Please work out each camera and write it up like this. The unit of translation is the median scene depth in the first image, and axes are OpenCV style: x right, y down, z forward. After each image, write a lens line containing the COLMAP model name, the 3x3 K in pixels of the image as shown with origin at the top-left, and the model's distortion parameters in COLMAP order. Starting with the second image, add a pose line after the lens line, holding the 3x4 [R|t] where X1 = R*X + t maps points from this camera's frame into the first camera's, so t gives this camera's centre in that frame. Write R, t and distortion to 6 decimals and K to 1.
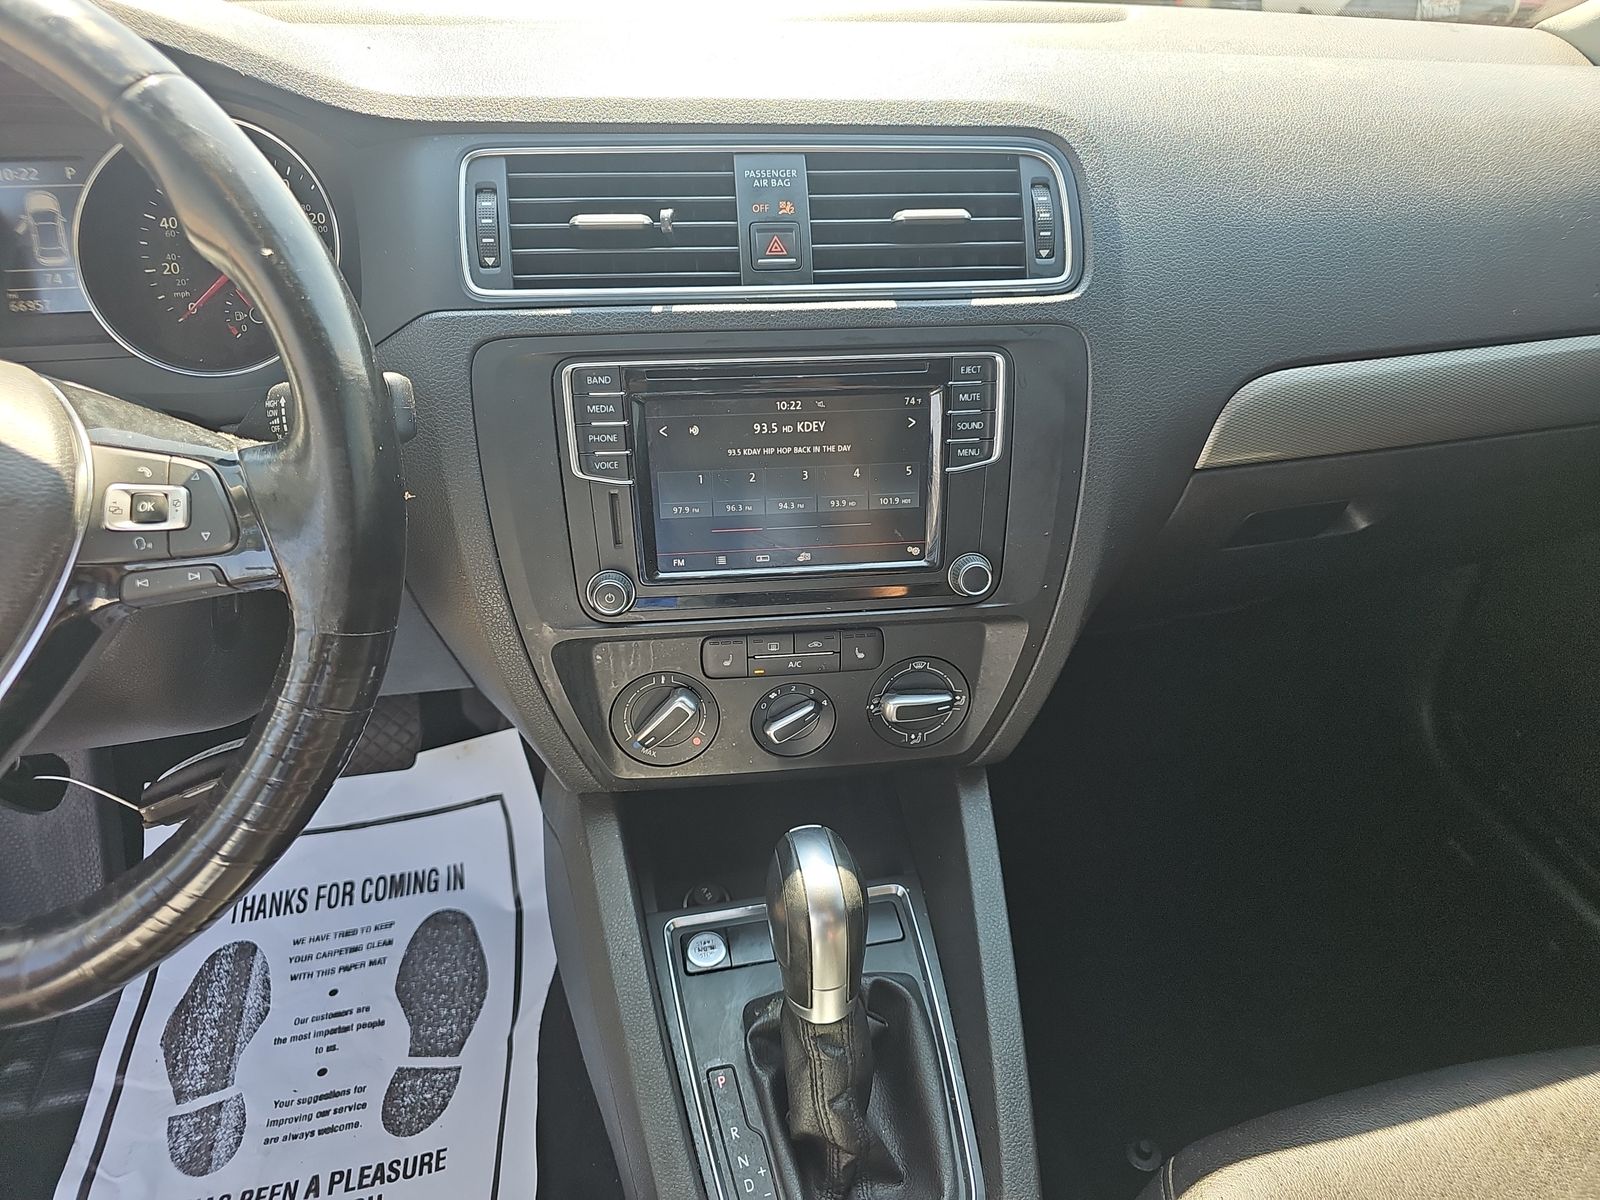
lens RADIAL K [[1064.9, 0, 792.8], [0, 1064.9, 599.3], [0, 0, 1]] dist [0.003541, -0.005491]
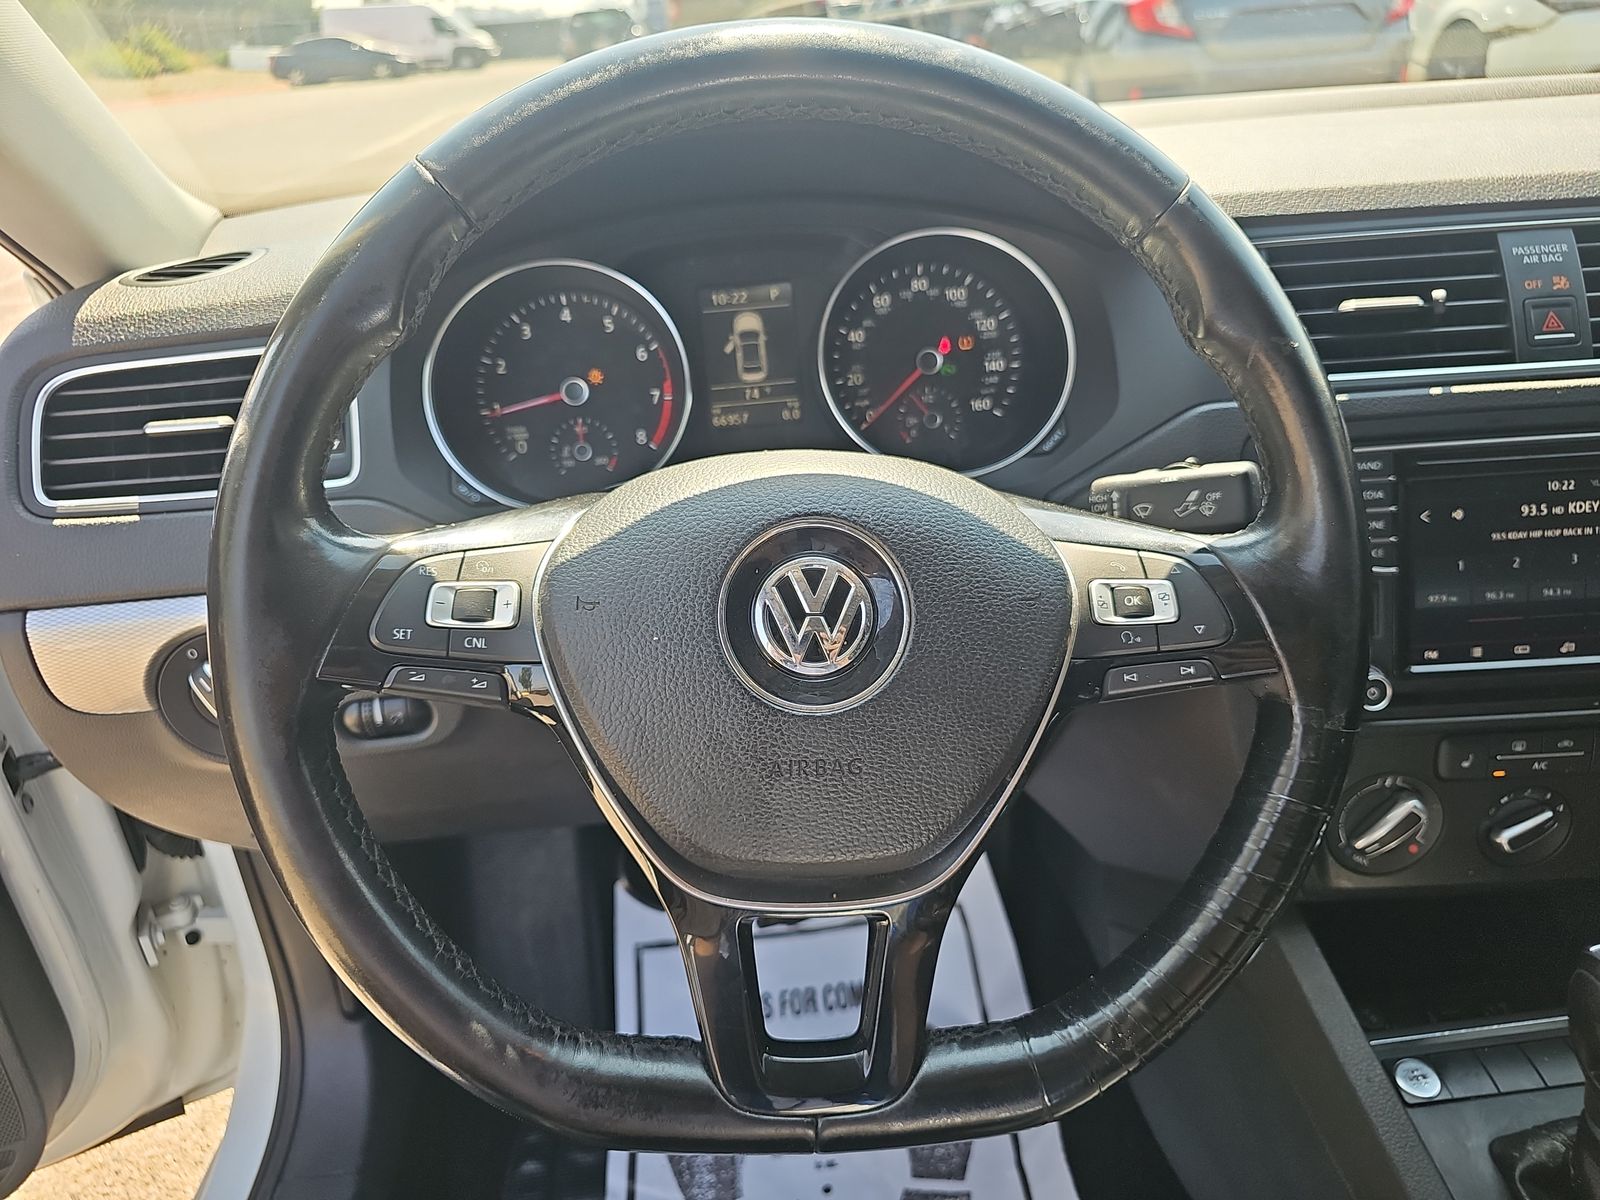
lens RADIAL K [[1070.3, 0, 800.0], [0, 1070.3, 600.0], [0, 0, 1]] dist [0.005274, -0.035607]
pose [[0.988399, -0.021036, -0.150416, -0.545824], [0.006804, 0.995500, -0.094514, 0.003036], [0.151728, 0.092394, 0.984095, -0.017265]]
